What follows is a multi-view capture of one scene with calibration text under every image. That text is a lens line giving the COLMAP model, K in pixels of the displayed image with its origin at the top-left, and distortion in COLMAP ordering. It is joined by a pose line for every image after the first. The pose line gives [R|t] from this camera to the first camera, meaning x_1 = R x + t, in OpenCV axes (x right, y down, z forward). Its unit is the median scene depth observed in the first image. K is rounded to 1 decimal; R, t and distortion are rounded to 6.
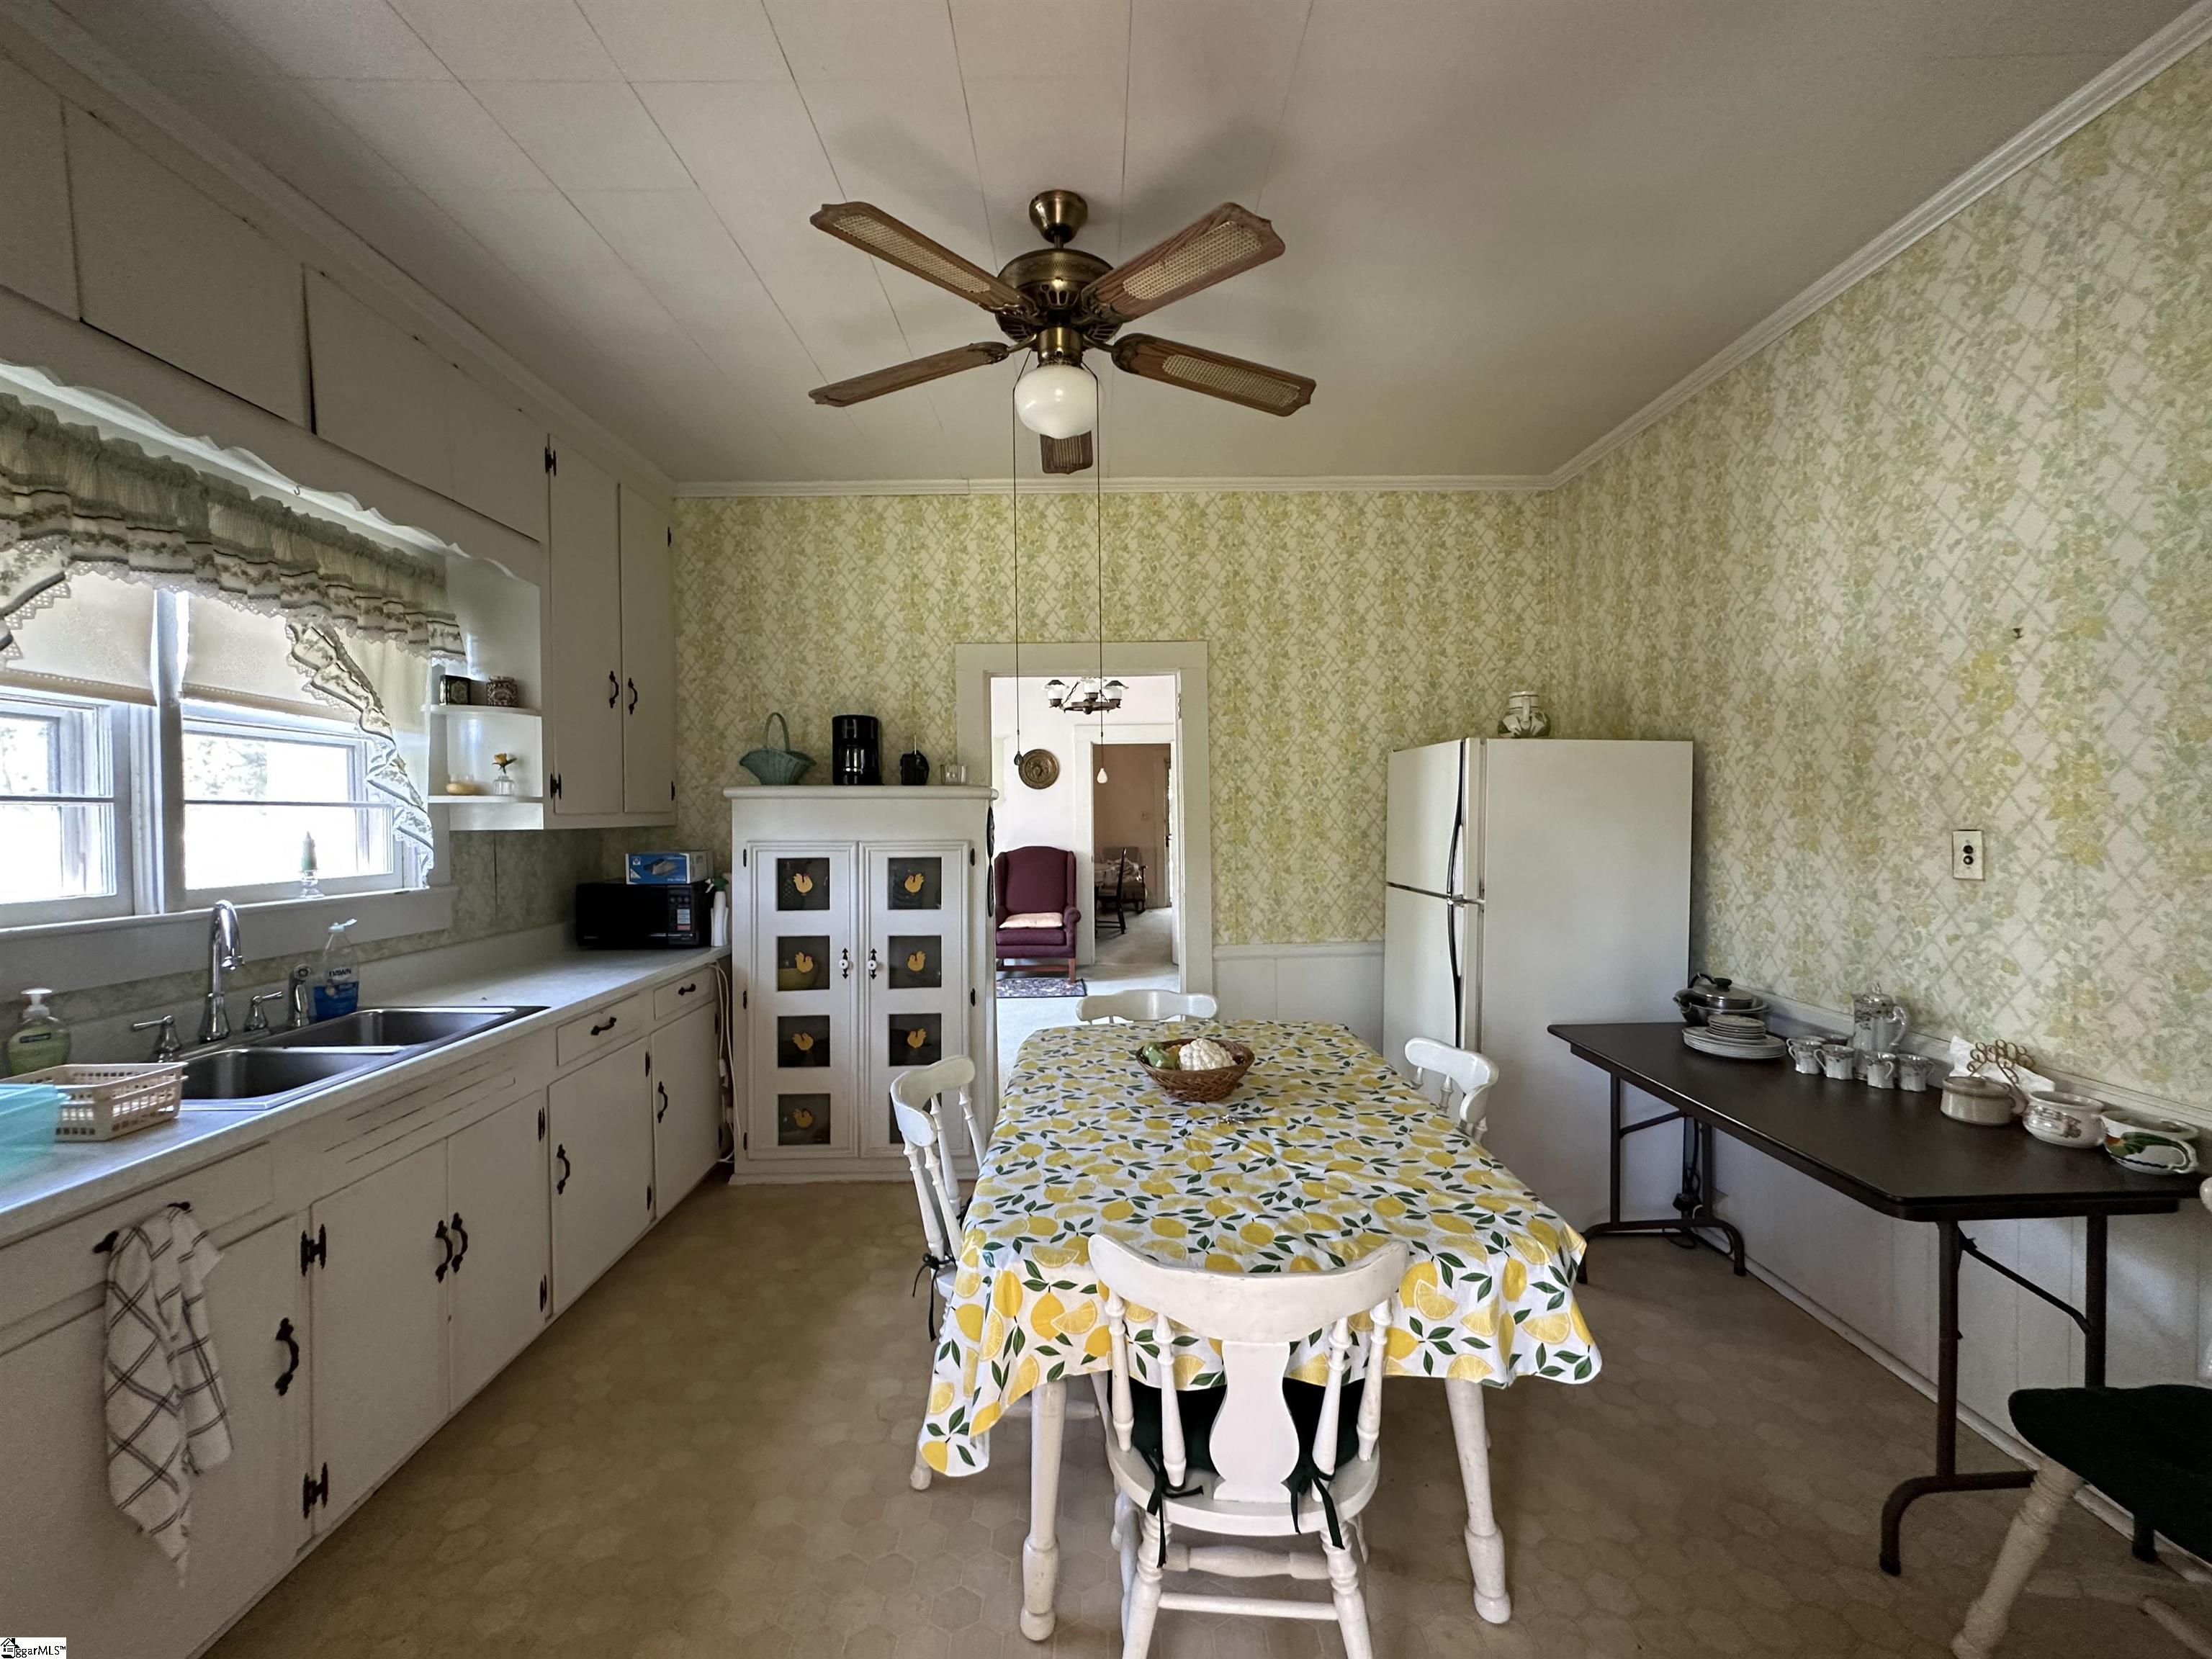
lens RADIAL K [[879.6, 0, 1100.6], [0, 879.6, 829.1], [0, 0, 1]] dist [-0.011543, 0.002423]
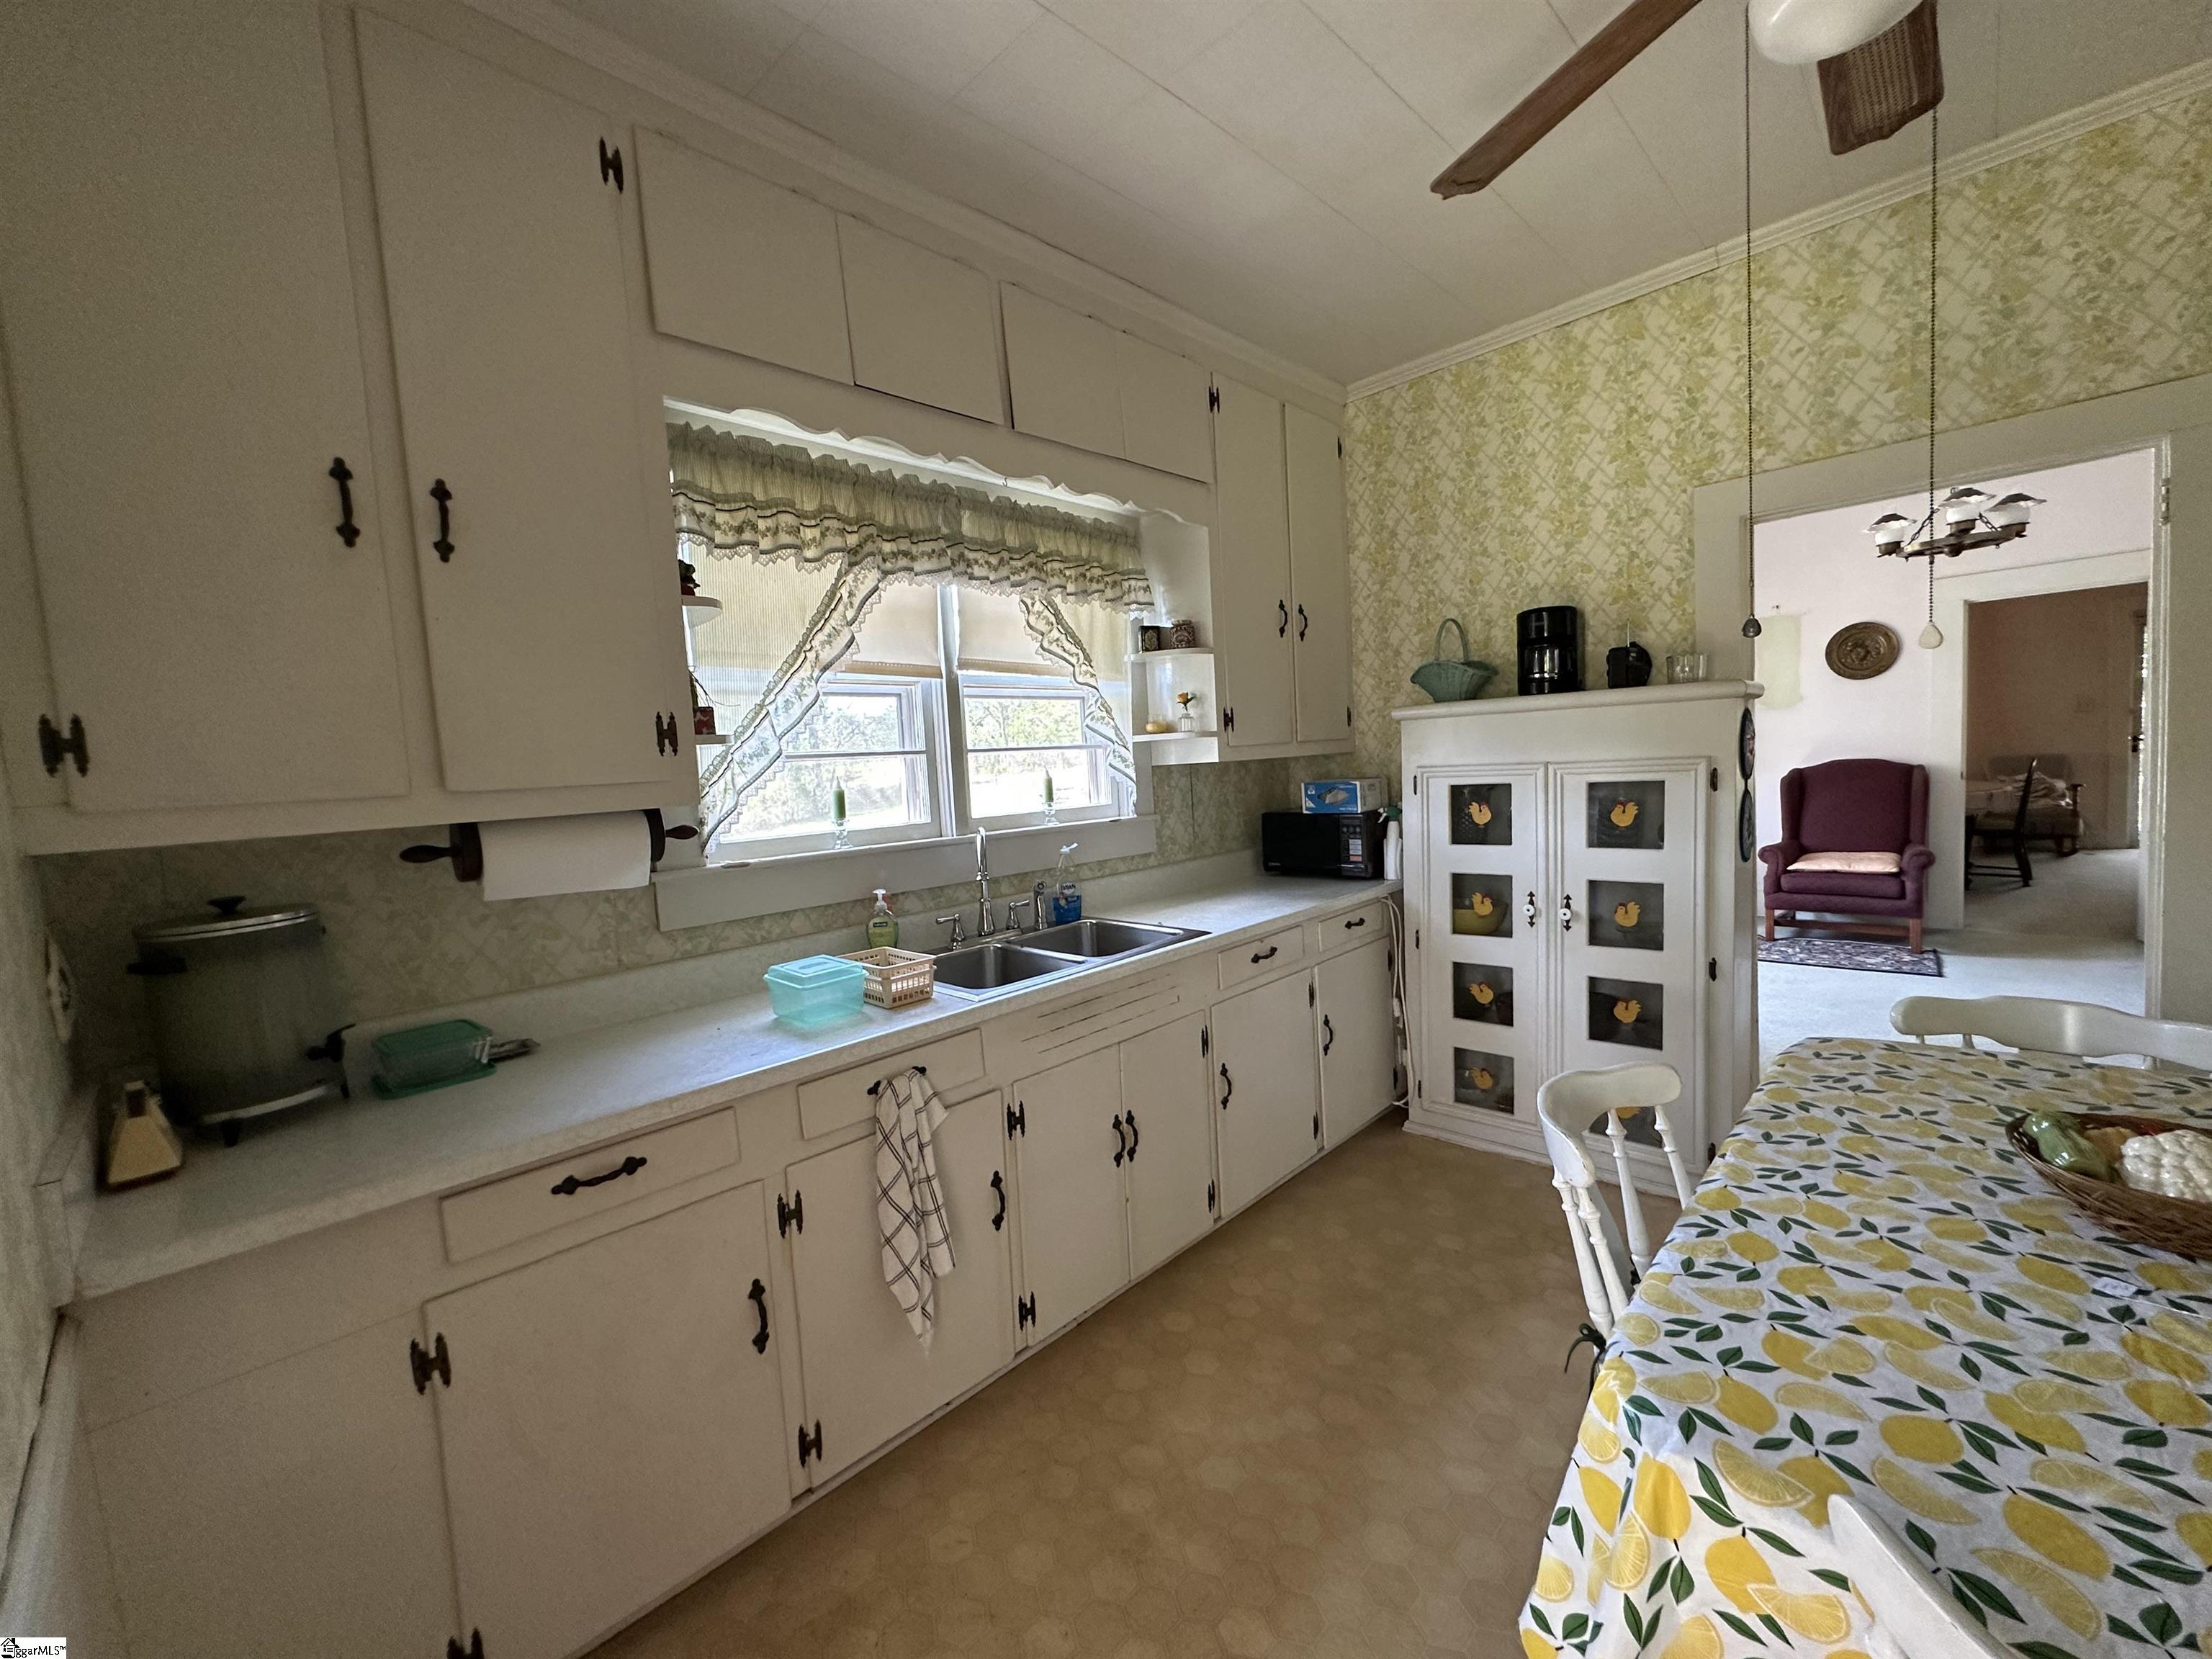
lens RADIAL K [[879.6, 0, 1101.2], [0, 879.6, 831.6], [0, 0, 1]] dist [-0.011543, 0.002423]
pose [[0.699603, 0.023726, -0.714138, 0.028906], [0.041180, 0.996449, 0.073447, 0.000933], [0.713345, -0.080792, 0.696141, 0.214639]]
